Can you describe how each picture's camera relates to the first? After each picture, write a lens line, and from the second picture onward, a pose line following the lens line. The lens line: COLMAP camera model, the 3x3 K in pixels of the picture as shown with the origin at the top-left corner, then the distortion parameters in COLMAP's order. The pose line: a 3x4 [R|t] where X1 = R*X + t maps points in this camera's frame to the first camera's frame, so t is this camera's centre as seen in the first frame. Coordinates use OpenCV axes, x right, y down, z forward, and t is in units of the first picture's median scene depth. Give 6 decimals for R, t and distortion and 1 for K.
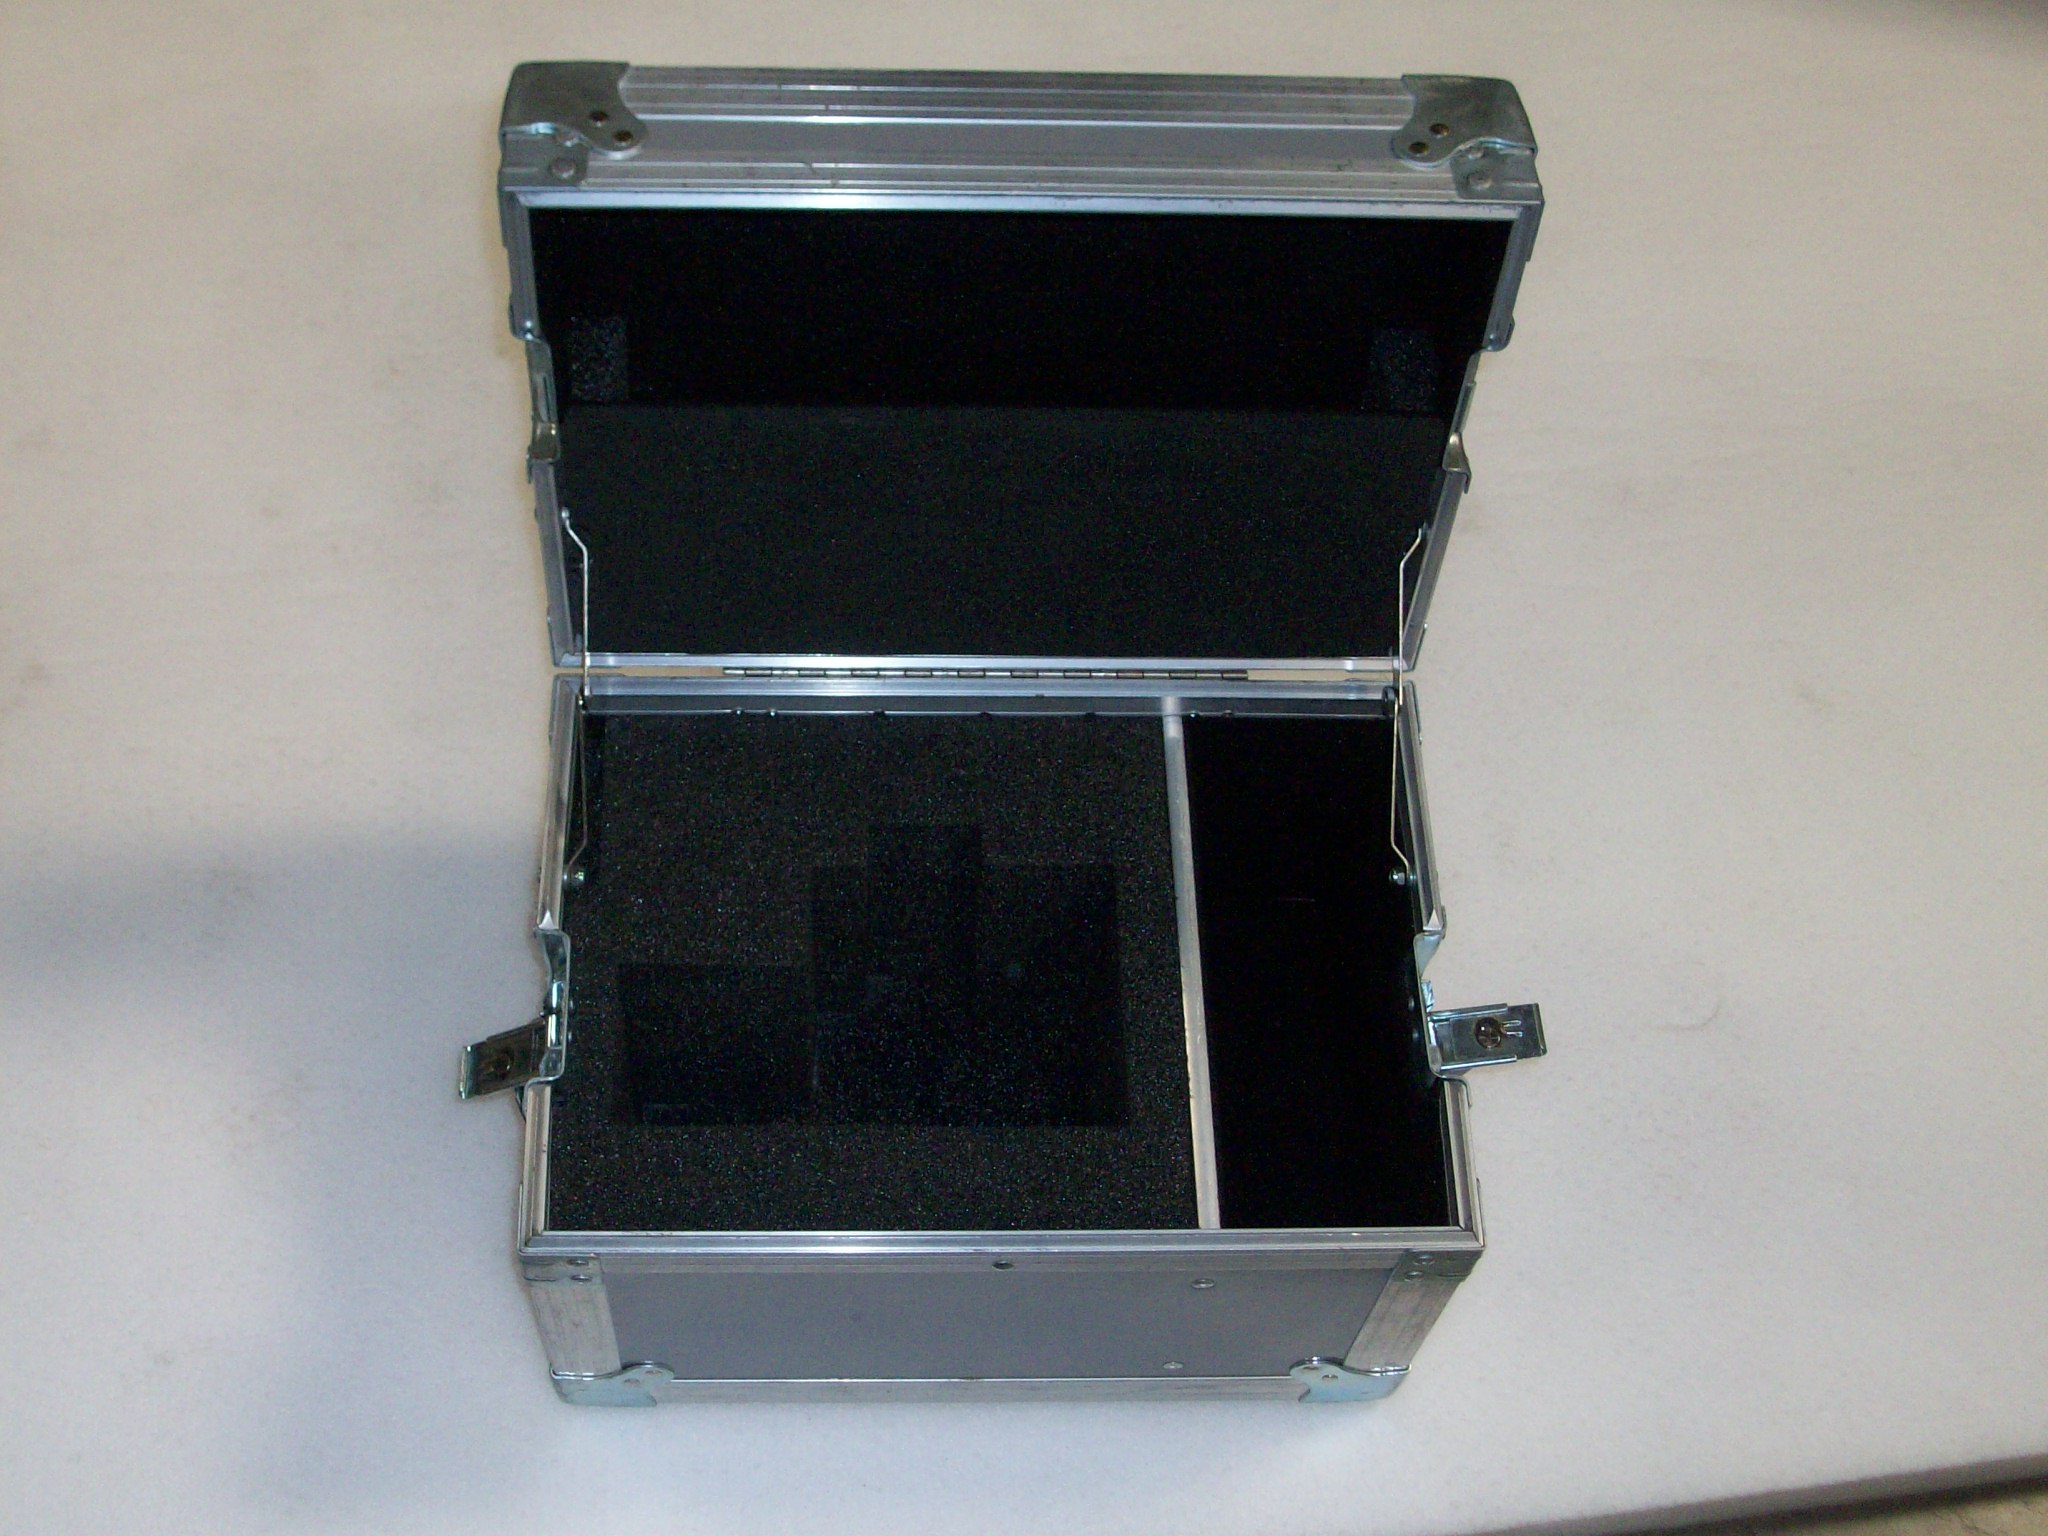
lens RADIAL K [[2530.5, 0, 1024.0], [0, 2530.5, 768.0], [0, 0, 1]] dist [-0.134958, 0.007726]
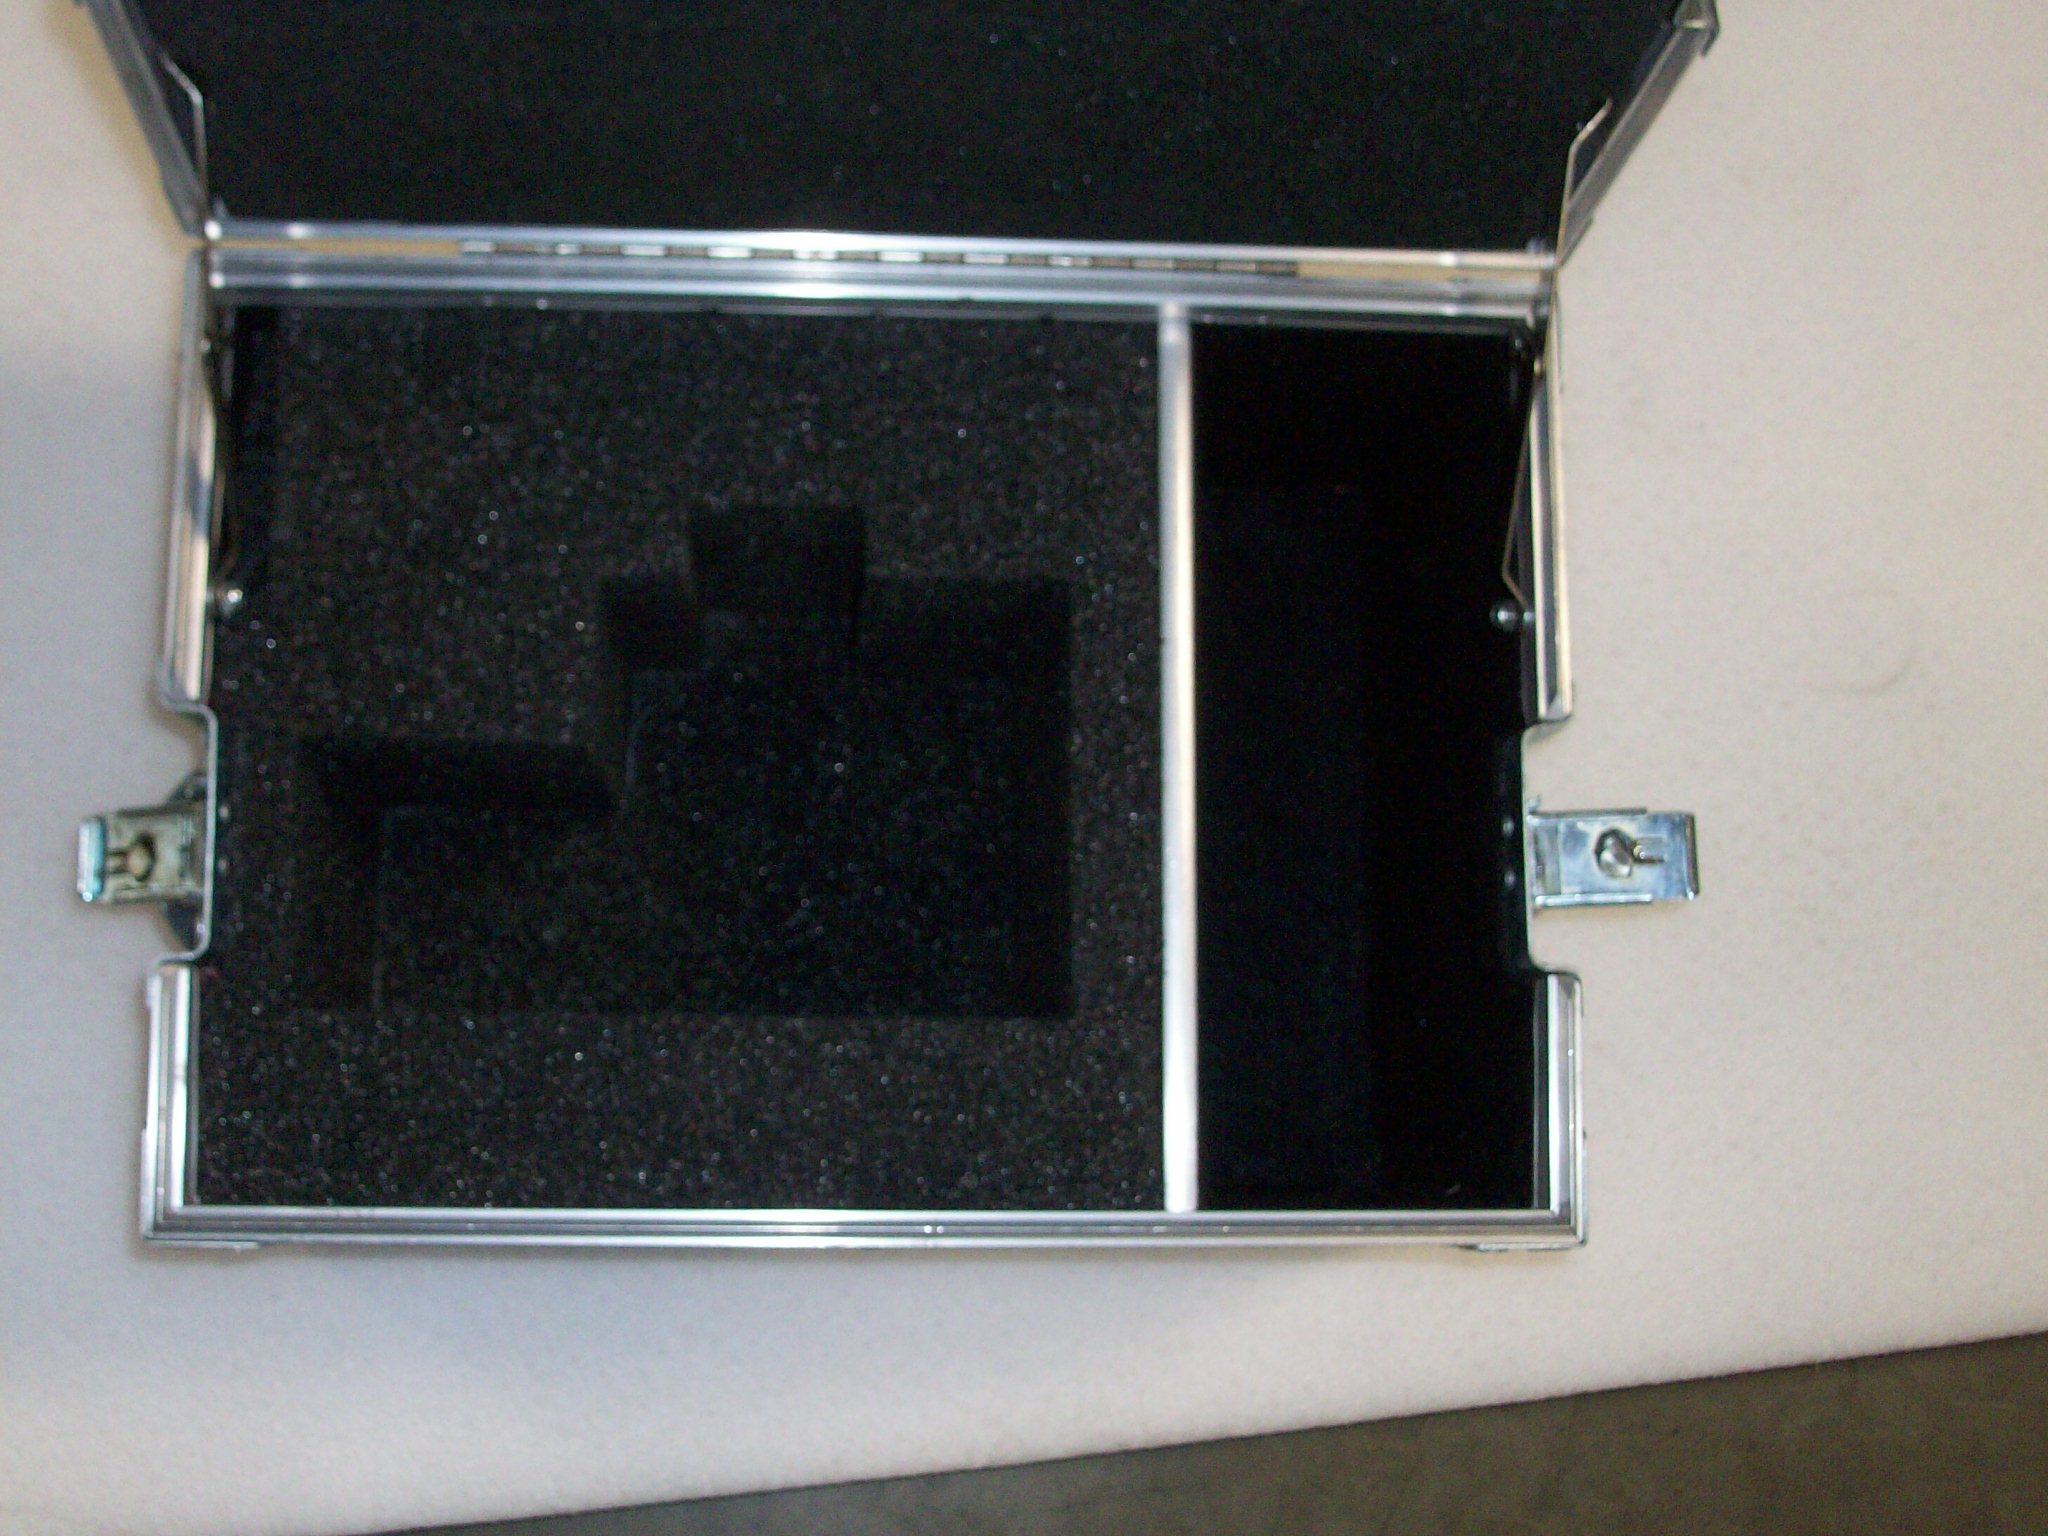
lens RADIAL K [[2530.5, 0, 1024.0], [0, 2530.5, 768.0], [0, 0, 1]] dist [-0.134958, 0.007726]
pose [[0.999080, 0.037362, 0.021066, 0.012409], [-0.042664, 0.916258, 0.398311, -0.174252], [-0.004420, -0.398843, 0.917009, 0.393851]]
